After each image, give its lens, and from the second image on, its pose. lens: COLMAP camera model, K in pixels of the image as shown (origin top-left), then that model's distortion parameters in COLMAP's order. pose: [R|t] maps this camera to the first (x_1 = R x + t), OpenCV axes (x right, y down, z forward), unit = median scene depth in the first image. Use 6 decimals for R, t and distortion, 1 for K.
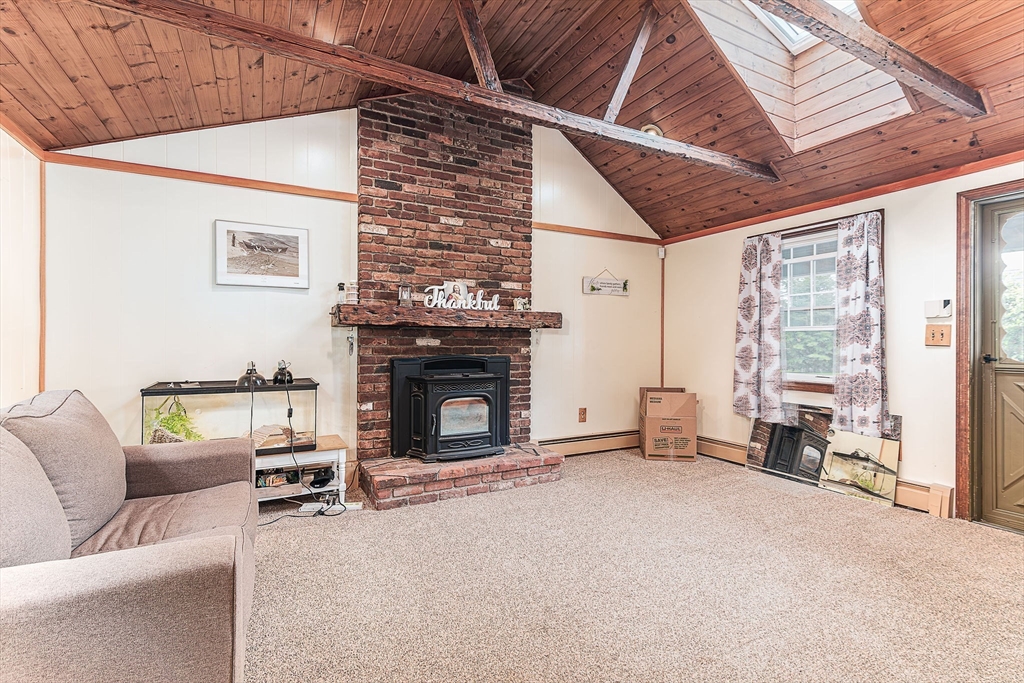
lens RADIAL K [[475.3, 0, 516.0], [0, 475.3, 339.7], [0, 0, 1]] dist [0.009200, -0.003558]
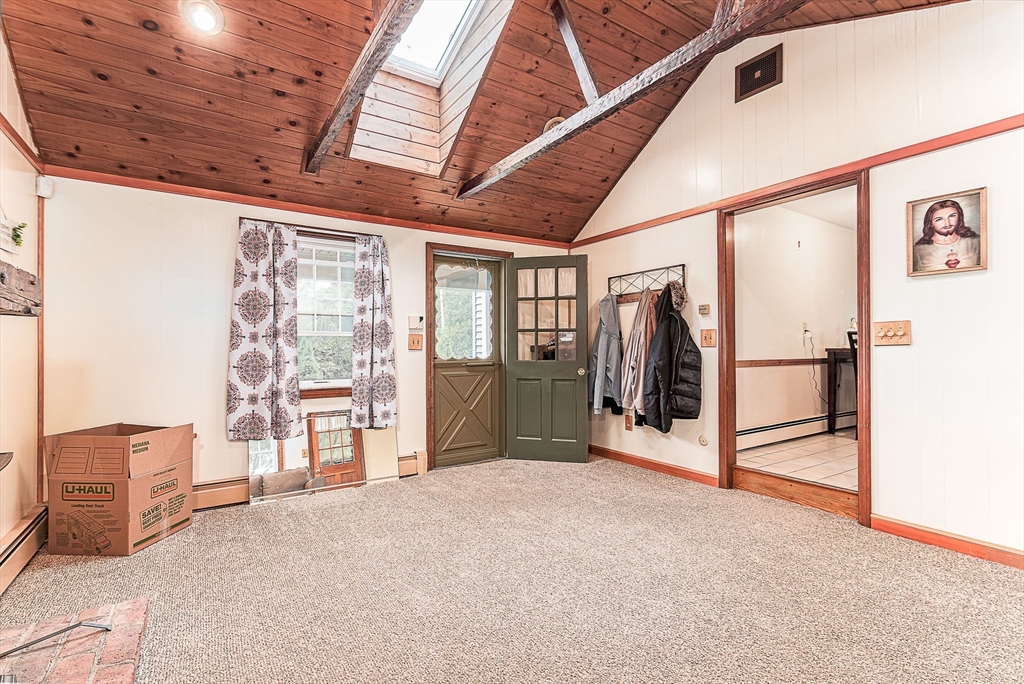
lens RADIAL K [[475.3, 0, 512.4], [0, 475.3, 342.8], [0, 0, 1]] dist [0.009200, -0.003558]
pose [[-0.096872, 0.005267, 0.995283, -0.388844], [-0.000368, 0.999986, -0.005327, 0.000250], [-0.995297, -0.000882, -0.096869, 0.680350]]
